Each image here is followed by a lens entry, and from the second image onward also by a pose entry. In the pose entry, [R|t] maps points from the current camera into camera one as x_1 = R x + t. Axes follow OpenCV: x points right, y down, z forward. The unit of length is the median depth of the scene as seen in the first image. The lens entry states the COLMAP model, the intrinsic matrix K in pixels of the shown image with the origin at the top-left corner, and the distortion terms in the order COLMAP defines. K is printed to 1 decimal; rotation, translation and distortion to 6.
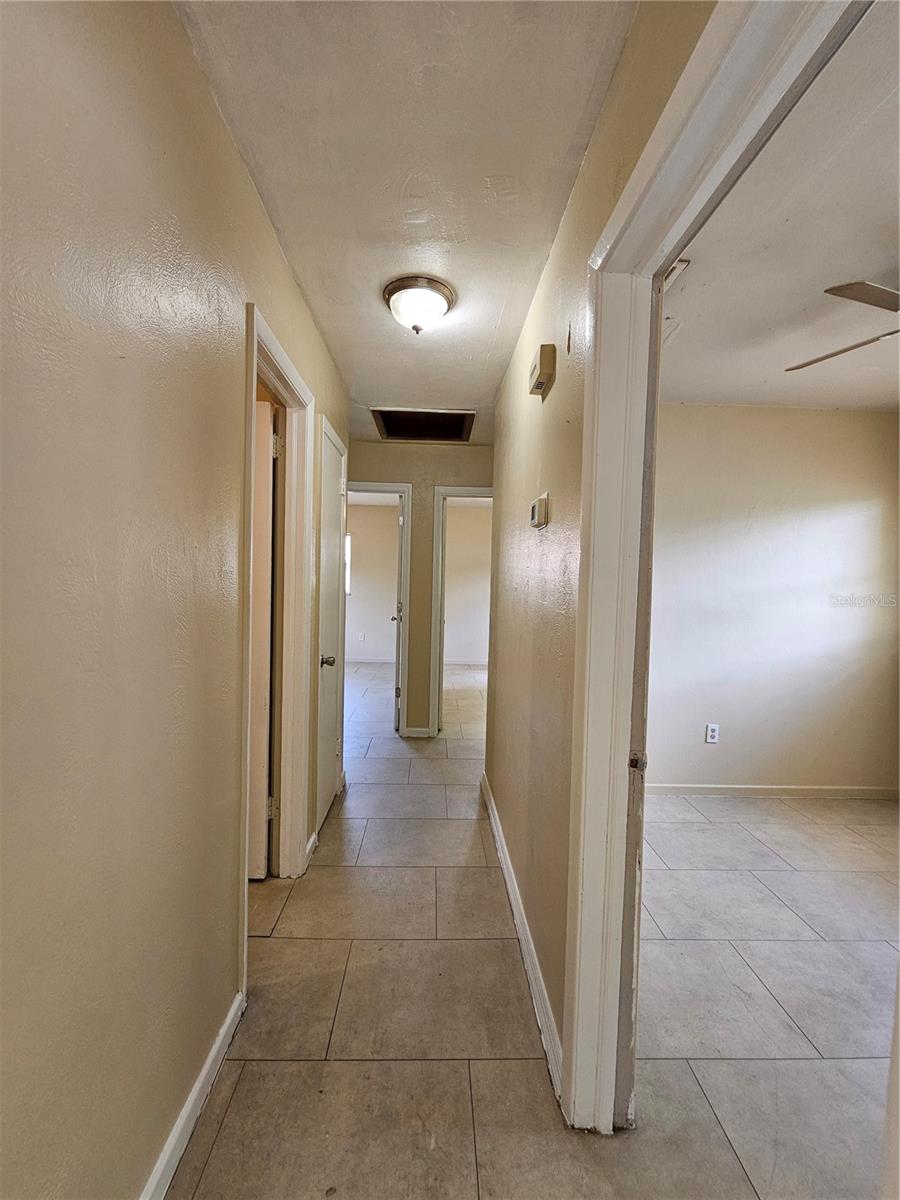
lens RADIAL K [[492.9, 0, 450.0], [0, 492.9, 600.0], [0, 0, 1]] dist [0.004183, 0.000460]
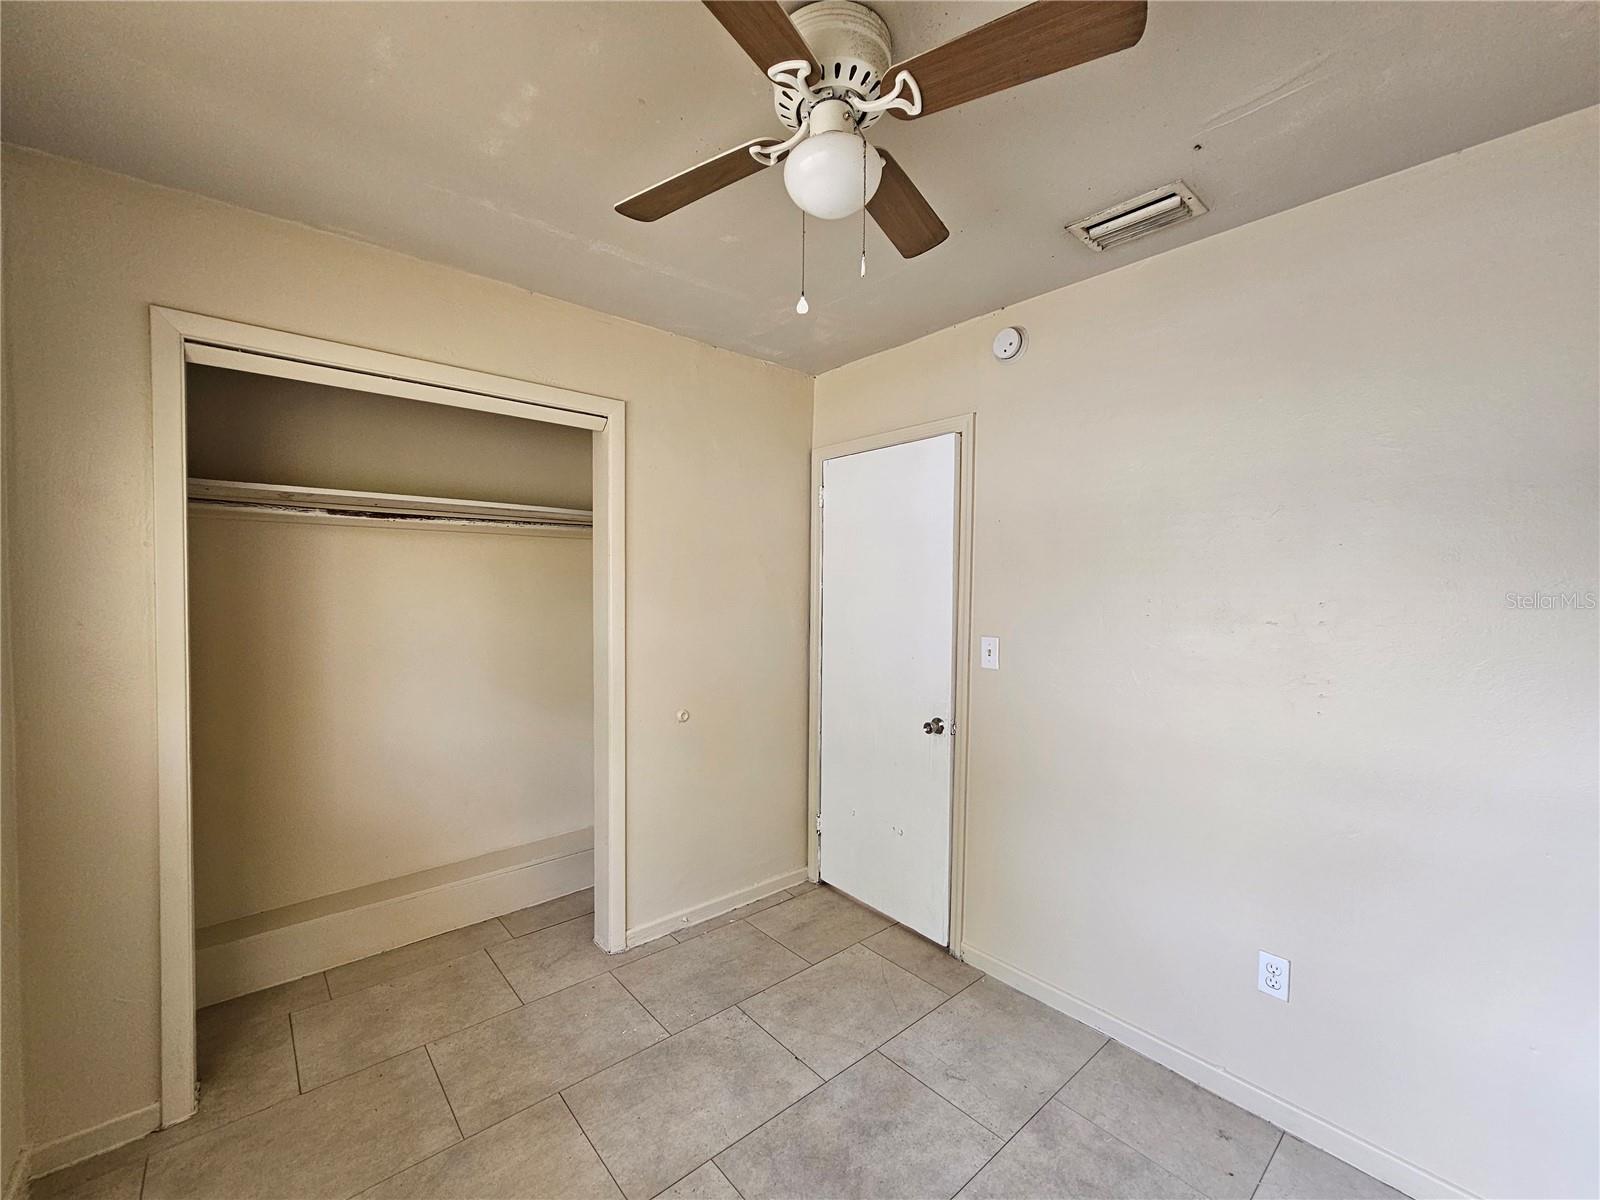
lens RADIAL K [[657.2, 0, 795.7], [0, 657.2, 607.6], [0, 0, 1]] dist [0.004183, 0.000460]
pose [[-0.777348, -0.015065, -0.628891, 1.594659], [-0.056830, 0.997307, 0.046355, -0.093410], [0.626499, 0.071774, -0.776111, 1.706591]]
